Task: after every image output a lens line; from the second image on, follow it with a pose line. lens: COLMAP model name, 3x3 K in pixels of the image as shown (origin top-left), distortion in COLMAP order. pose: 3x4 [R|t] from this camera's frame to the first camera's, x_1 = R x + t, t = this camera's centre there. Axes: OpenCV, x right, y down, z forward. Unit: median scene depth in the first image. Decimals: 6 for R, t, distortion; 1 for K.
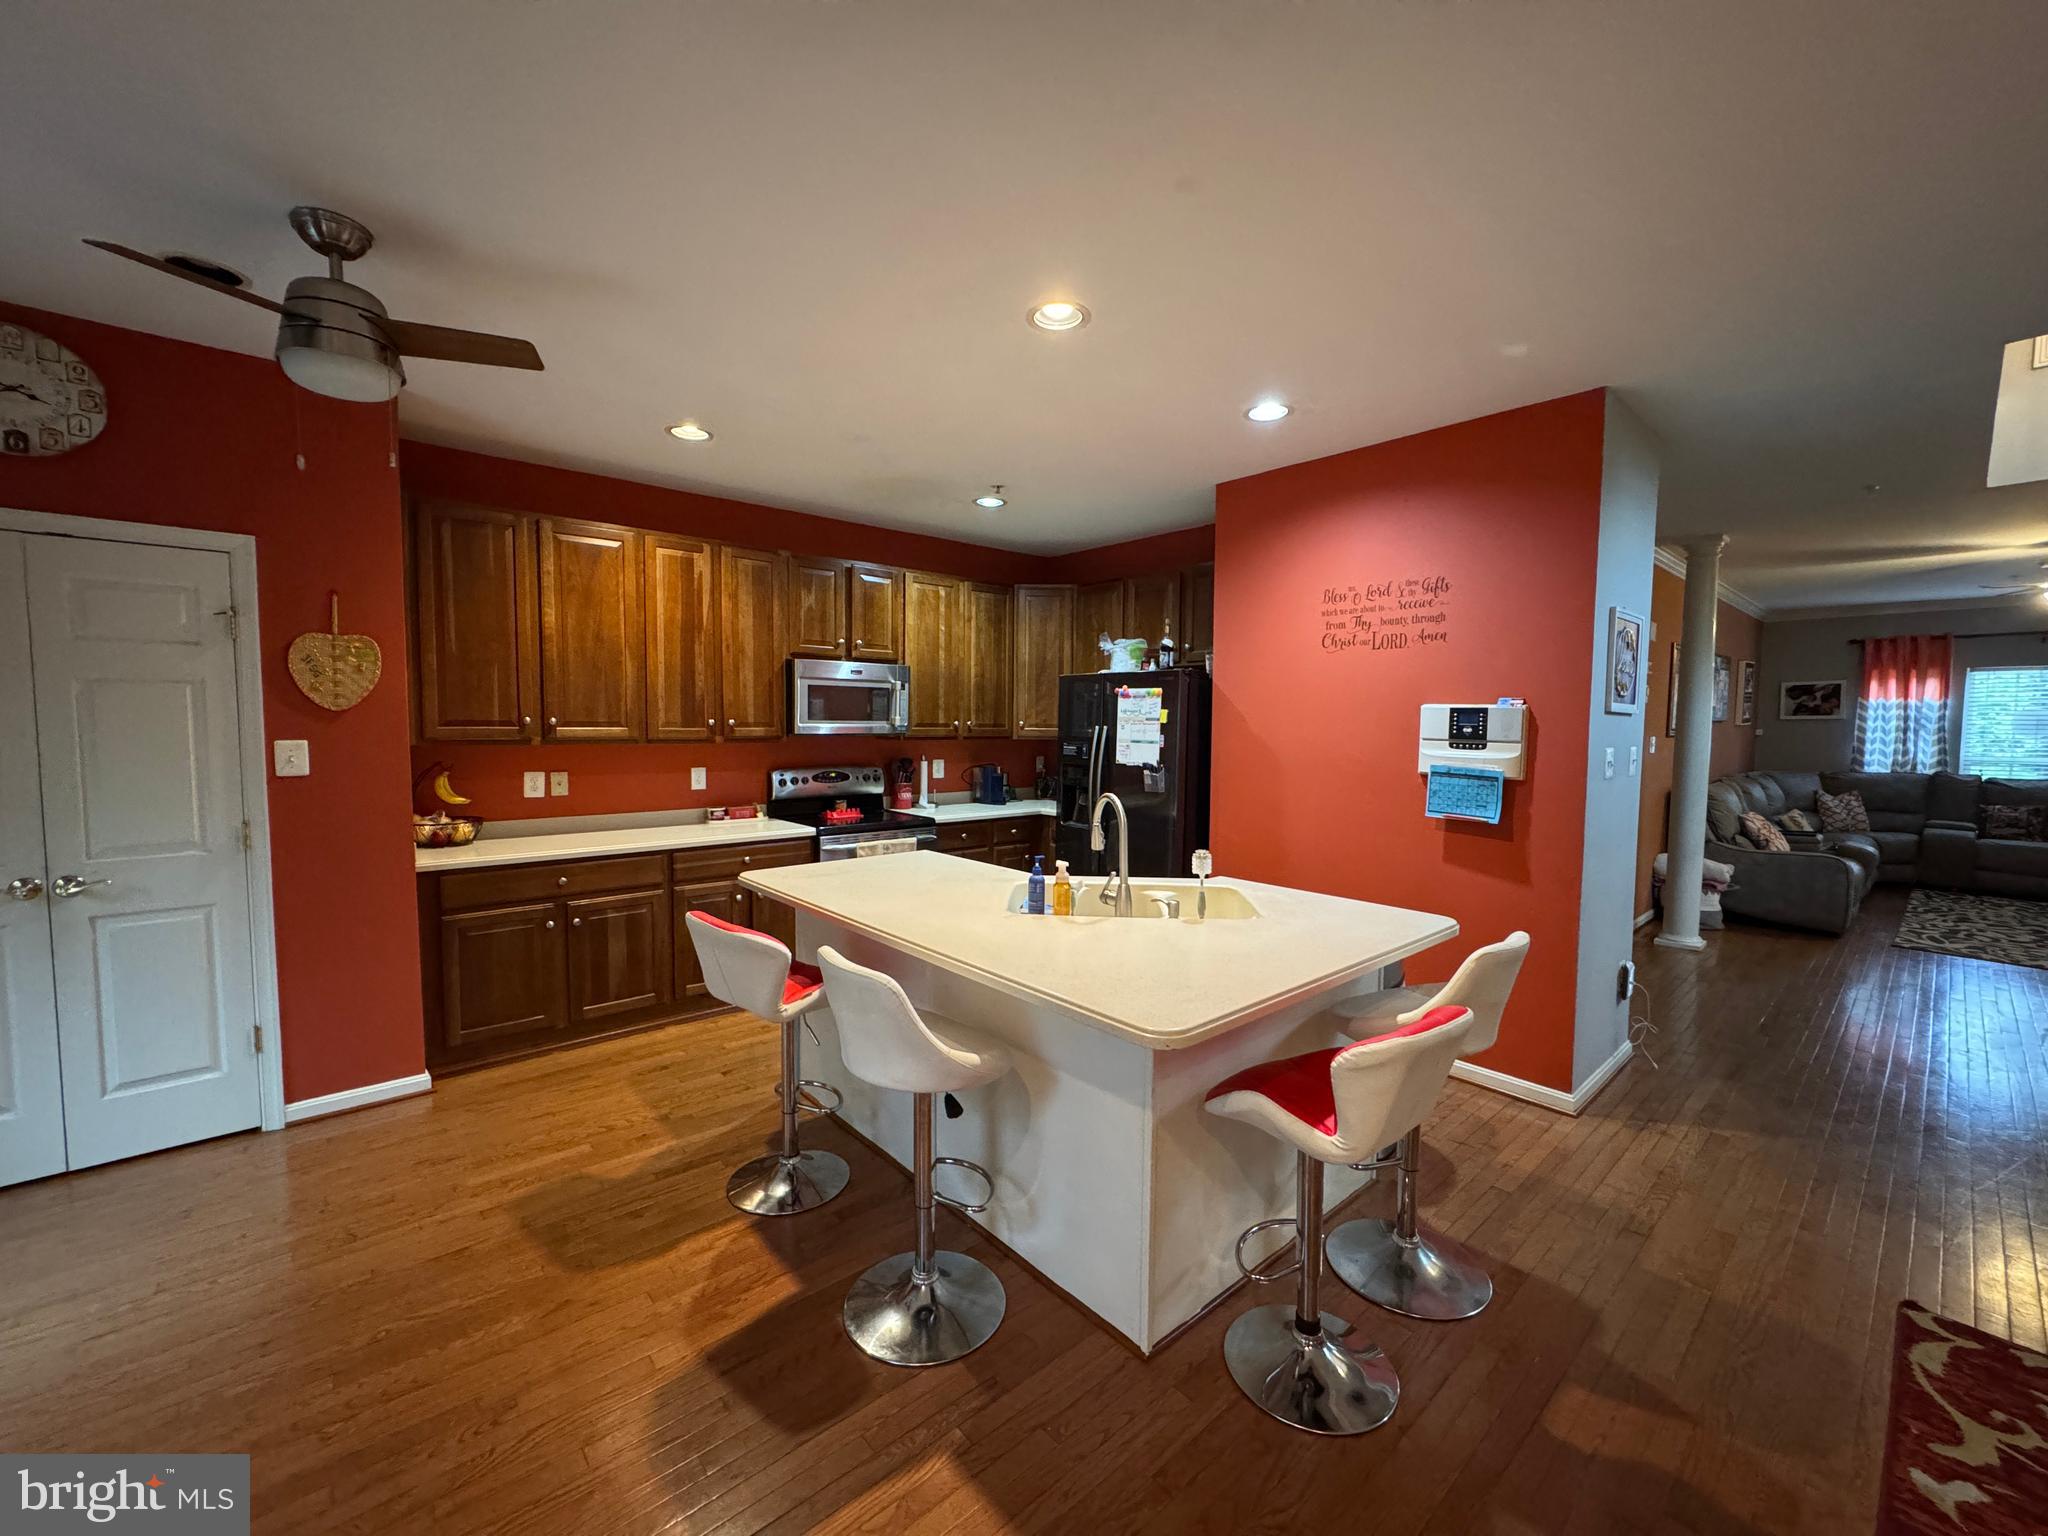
lens RADIAL K [[813.1, 0, 1022.8], [0, 813.1, 769.8], [0, 0, 1]] dist [-0.001658, 0.000387]
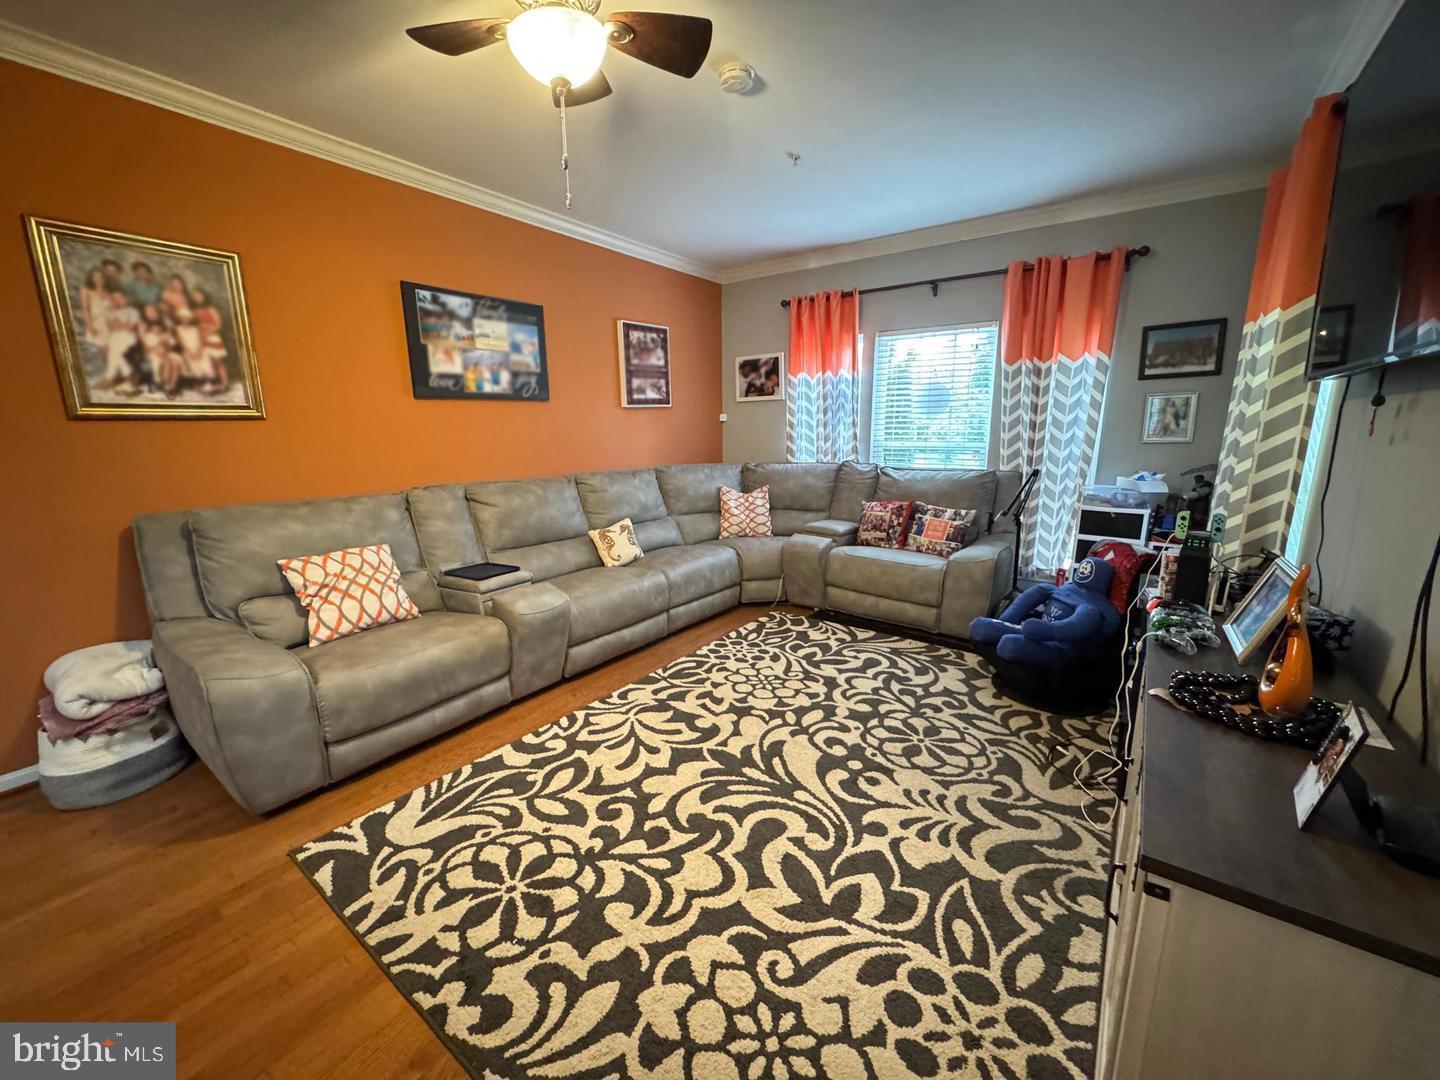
lens RADIAL K [[571.7, 0, 719.1], [0, 571.7, 541.3], [0, 0, 1]] dist [-0.001658, 0.000387]
pose [[0.975075, -0.059856, 0.213649, 1.578219], [0.029250, 0.989198, 0.143640, -0.007089], [-0.219938, -0.133811, 0.966293, 0.809234]]
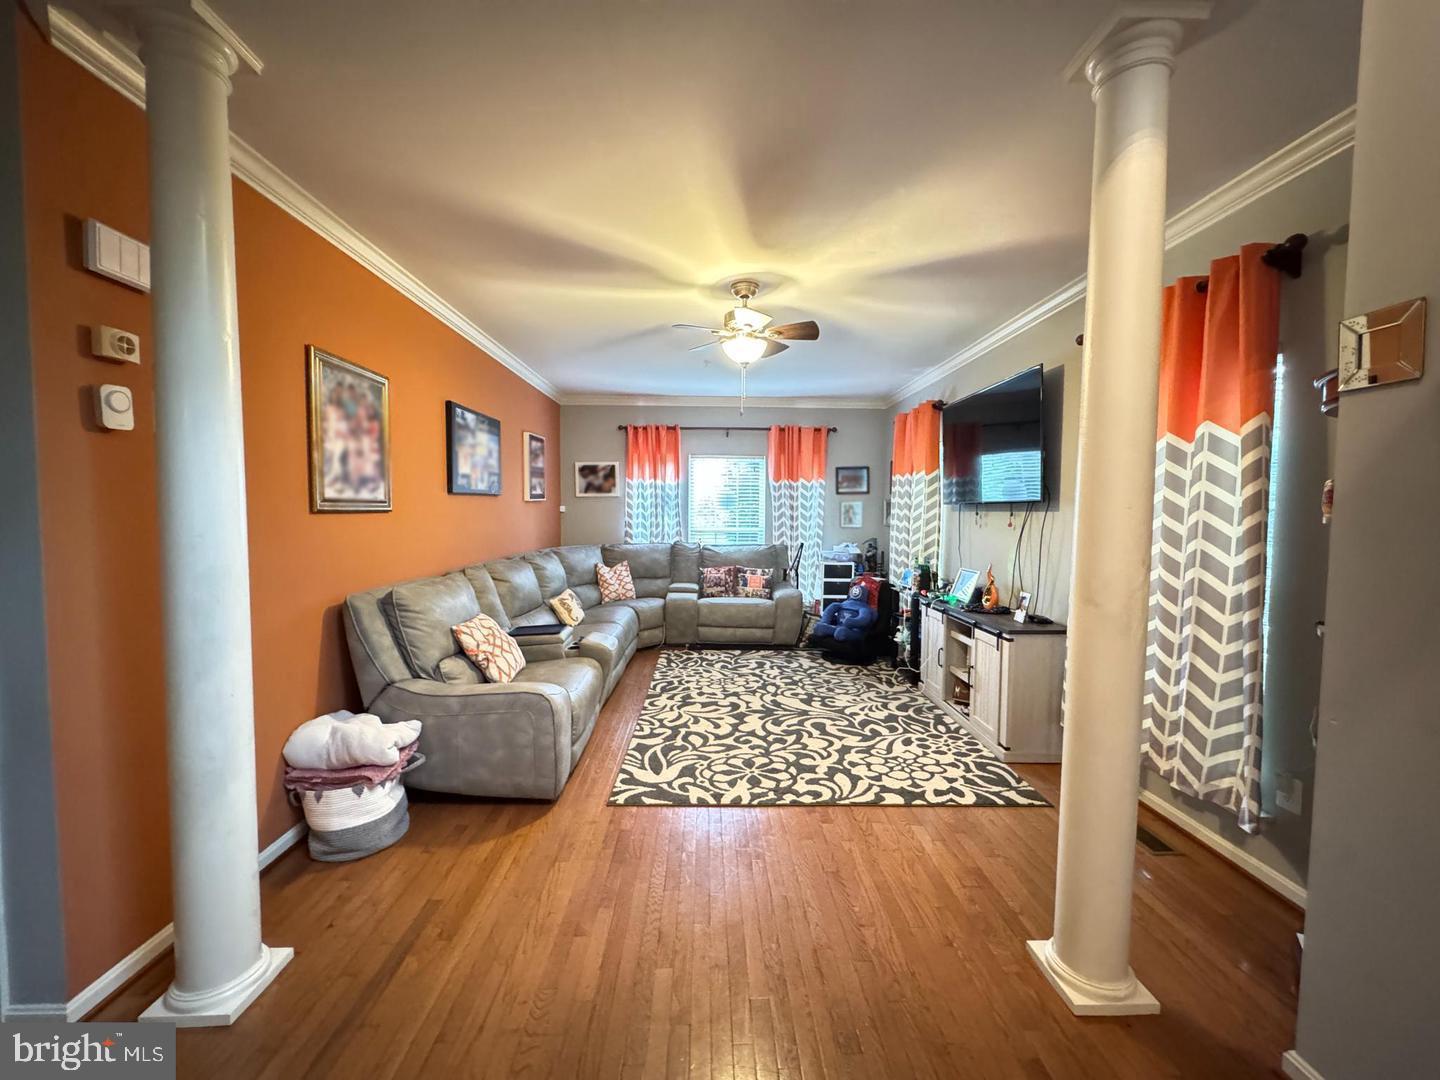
lens RADIAL K [[571.7, 0, 719.1], [0, 571.7, 541.3], [0, 0, 1]] dist [-0.001658, 0.000387]
pose [[0.640509, -0.046340, 0.766552, 0.959840], [0.045828, 0.998705, 0.022082, -0.023366], [-0.766582, 0.020986, 0.641803, 0.756799]]
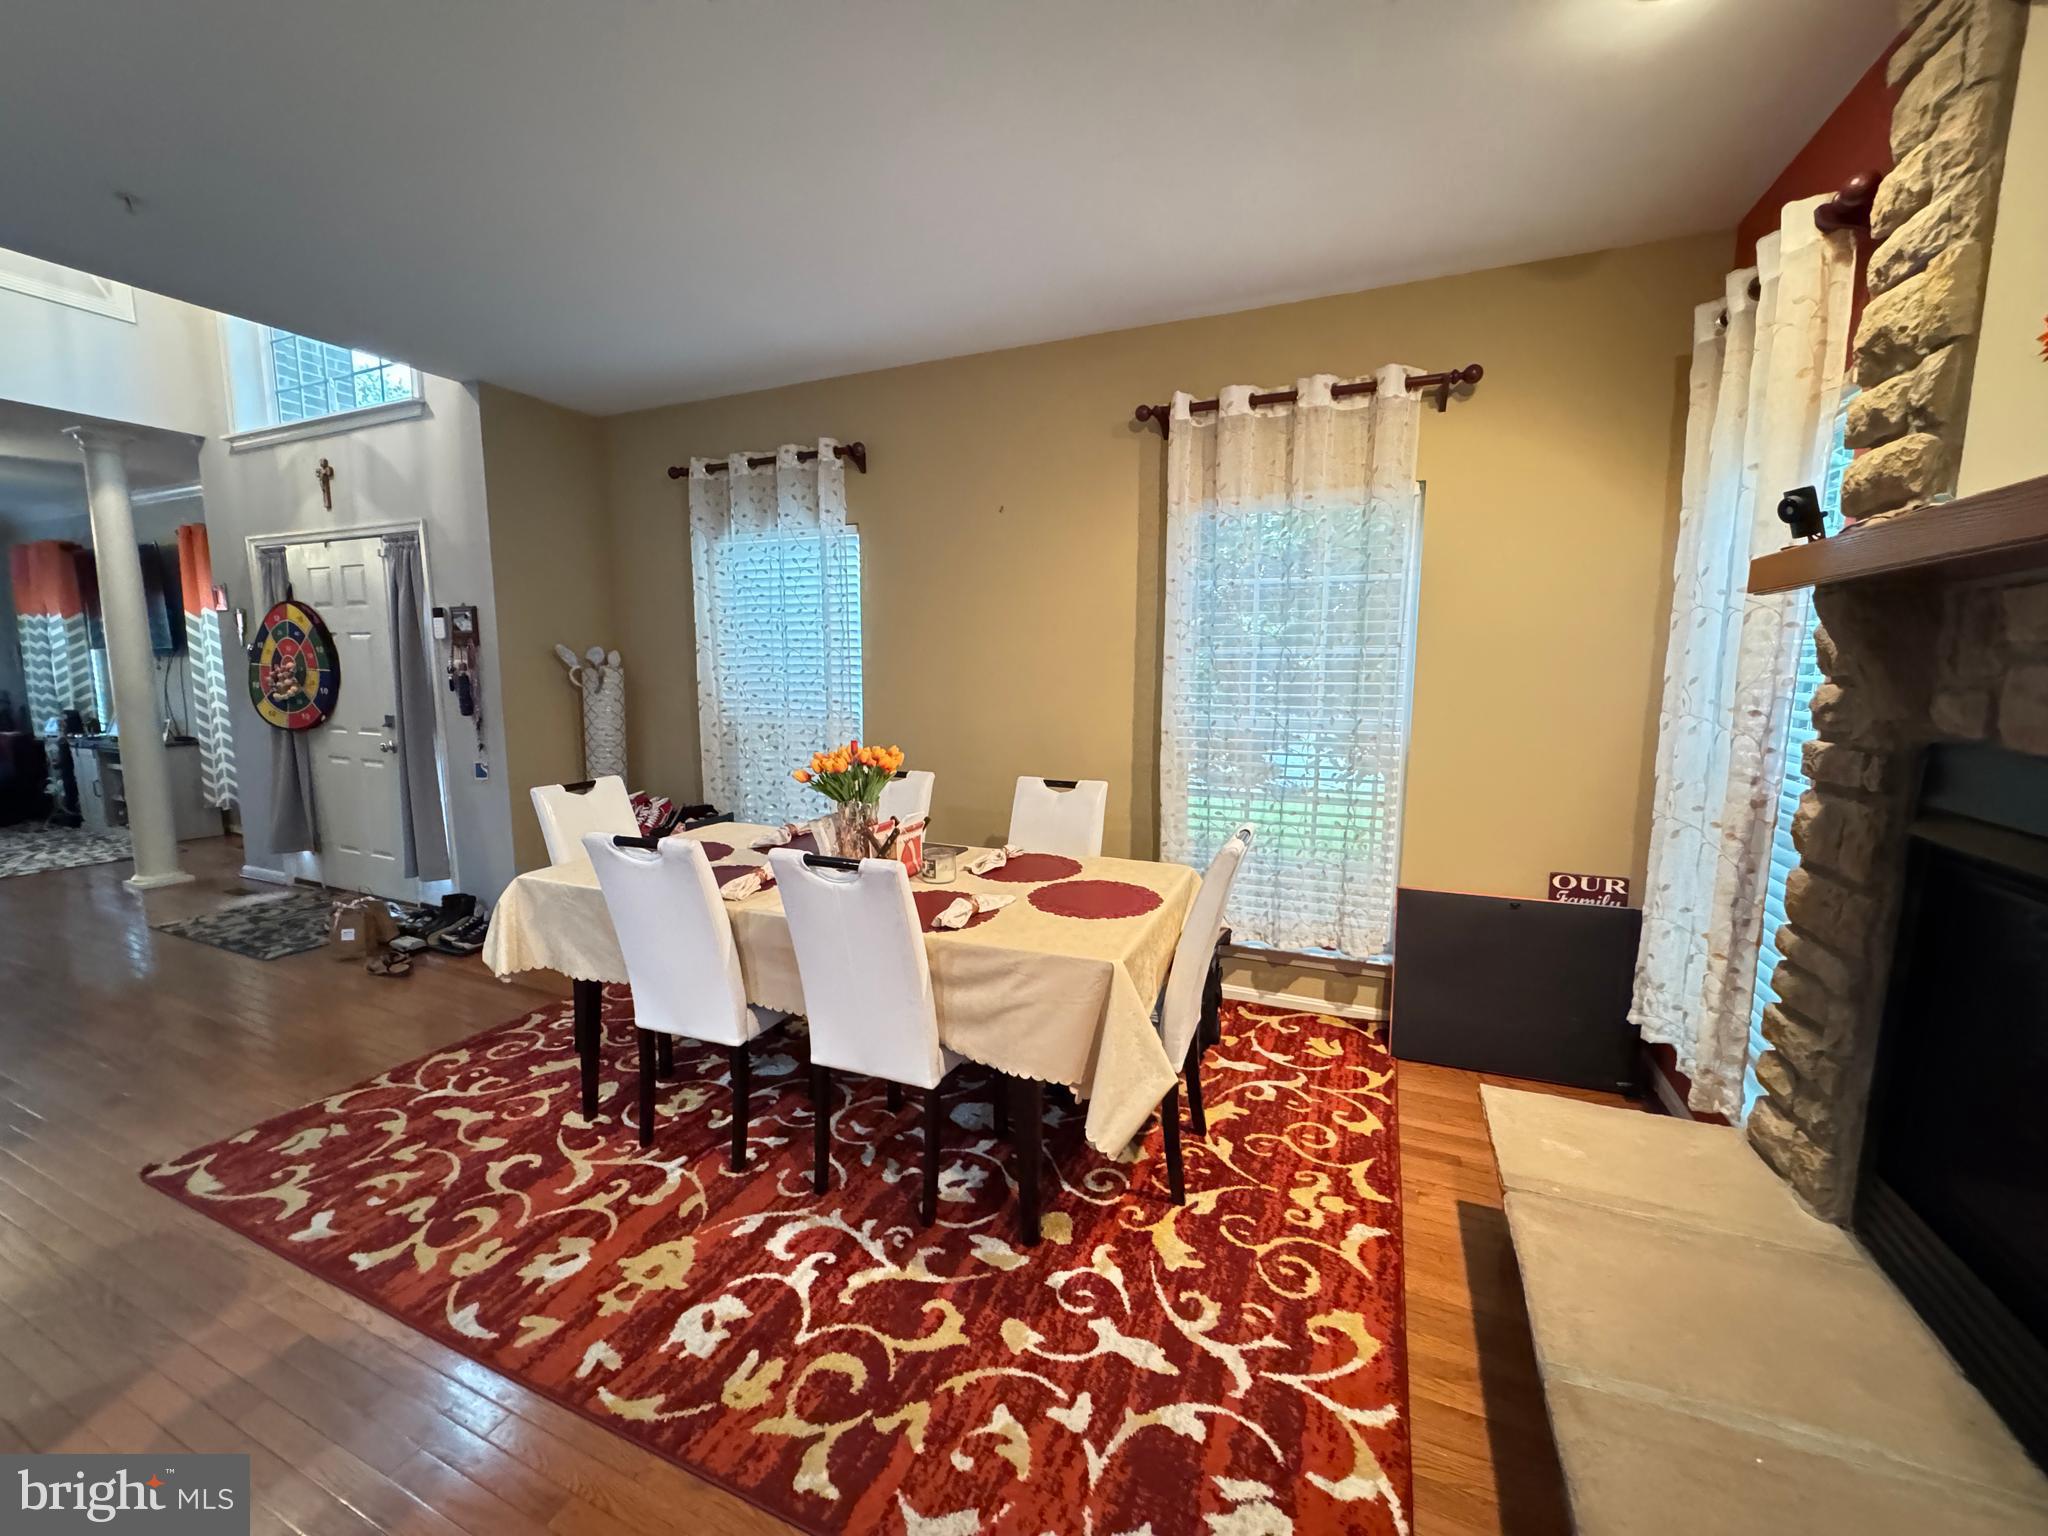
lens RADIAL K [[813.1, 0, 1022.8], [0, 813.1, 769.8], [0, 0, 1]] dist [-0.001658, 0.000387]
pose [[-0.424503, -0.129580, 0.896106, -0.144066], [0.047044, 0.985213, 0.164751, 0.005654], [-0.904203, 0.112094, -0.412130, 0.160283]]
